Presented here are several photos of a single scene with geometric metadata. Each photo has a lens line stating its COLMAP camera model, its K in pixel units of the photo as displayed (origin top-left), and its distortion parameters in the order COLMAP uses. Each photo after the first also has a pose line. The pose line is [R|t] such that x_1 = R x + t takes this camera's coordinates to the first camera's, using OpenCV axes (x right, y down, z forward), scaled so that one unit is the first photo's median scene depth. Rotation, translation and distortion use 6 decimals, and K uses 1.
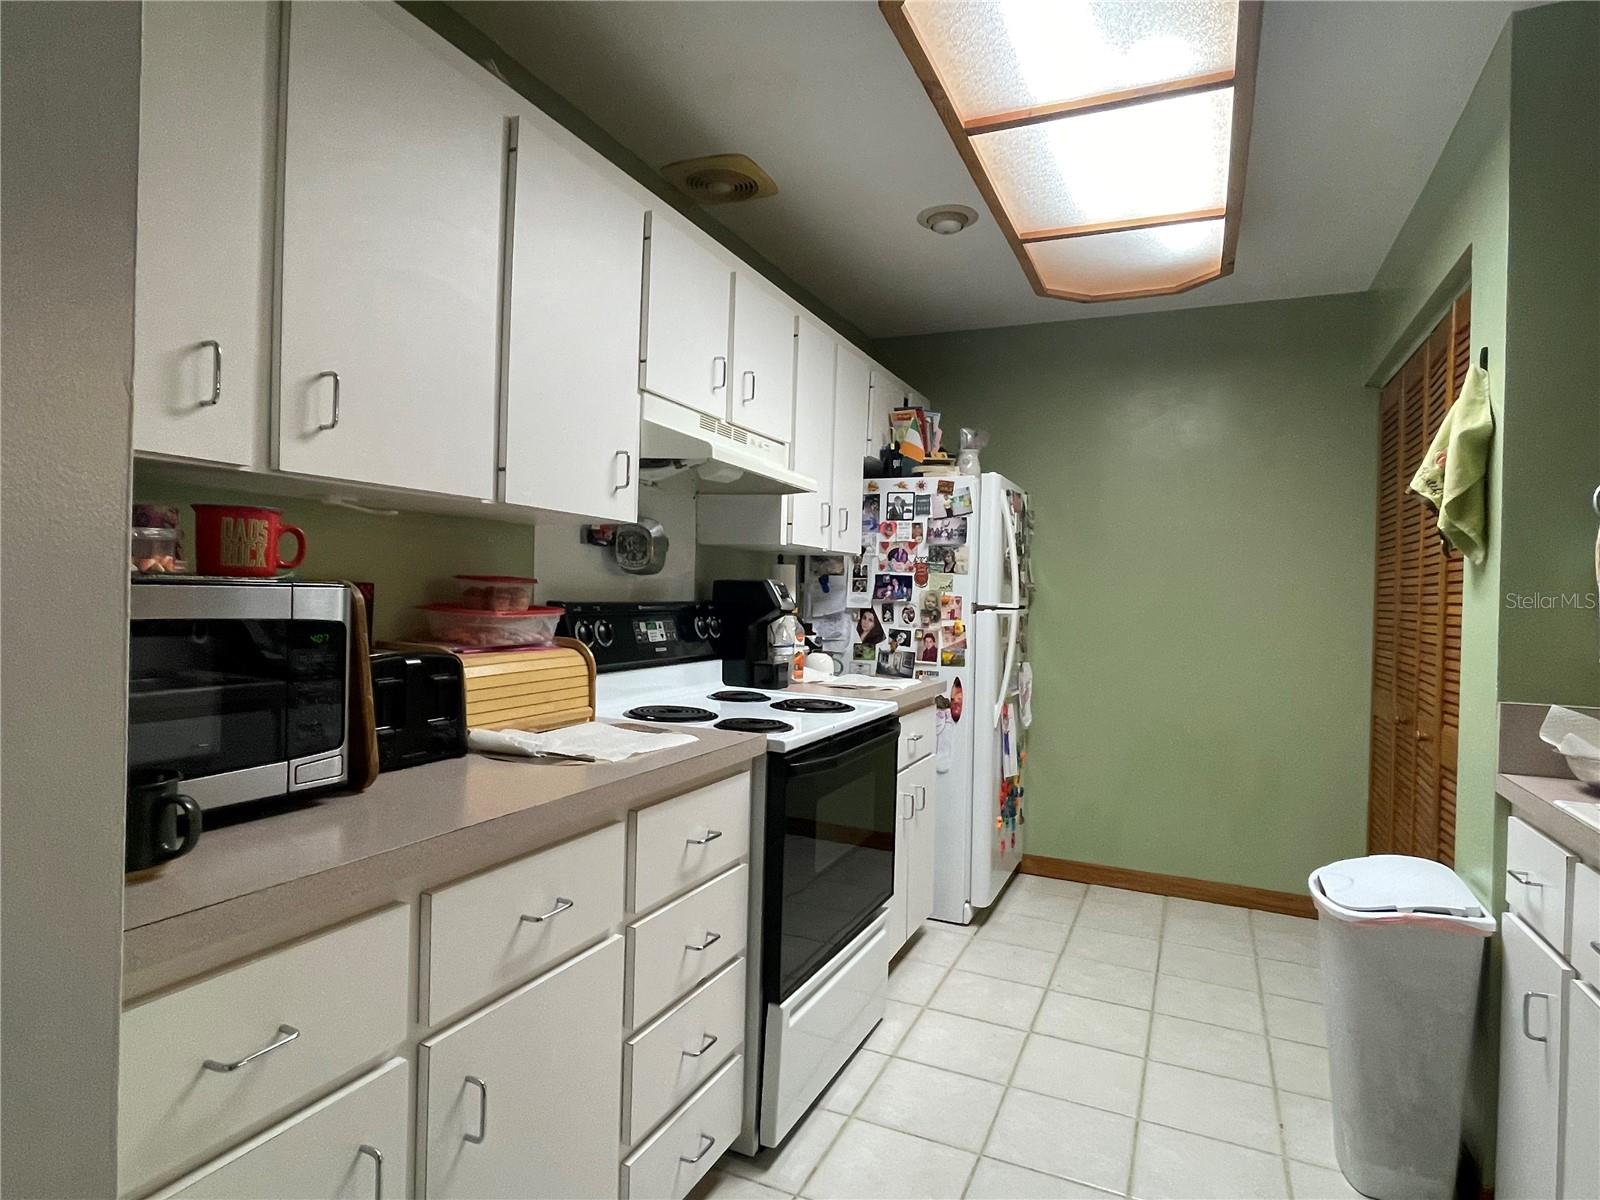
lens RADIAL K [[885.4, 0, 800.0], [0, 885.4, 600.0], [0, 0, 1]] dist [0.003124, -0.000506]
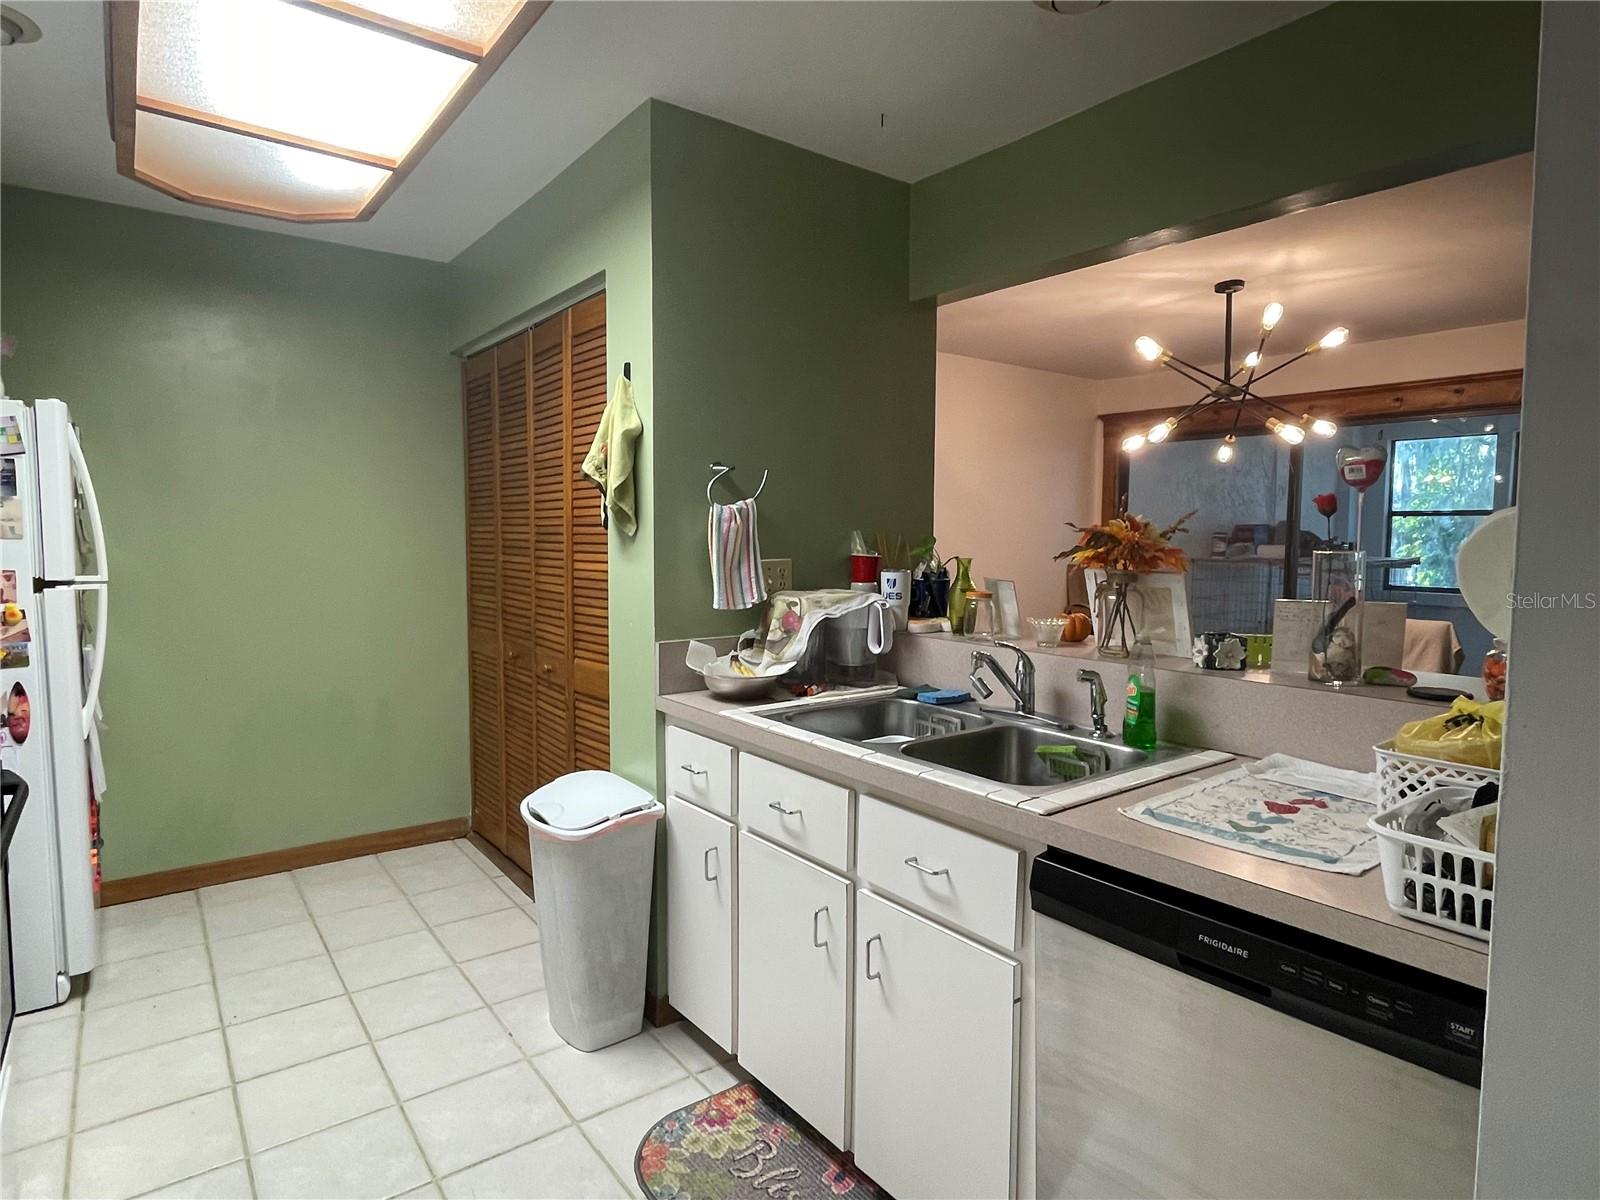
lens RADIAL K [[880.0, 0, 800.0], [0, 880.0, 600.0], [0, 0, 1]] dist [-0.002617, -0.001481]
pose [[0.479636, -0.091055, 0.872730, -0.161203], [0.016222, 0.995351, 0.094933, -0.044449], [-0.877318, -0.031376, 0.478883, 0.123350]]
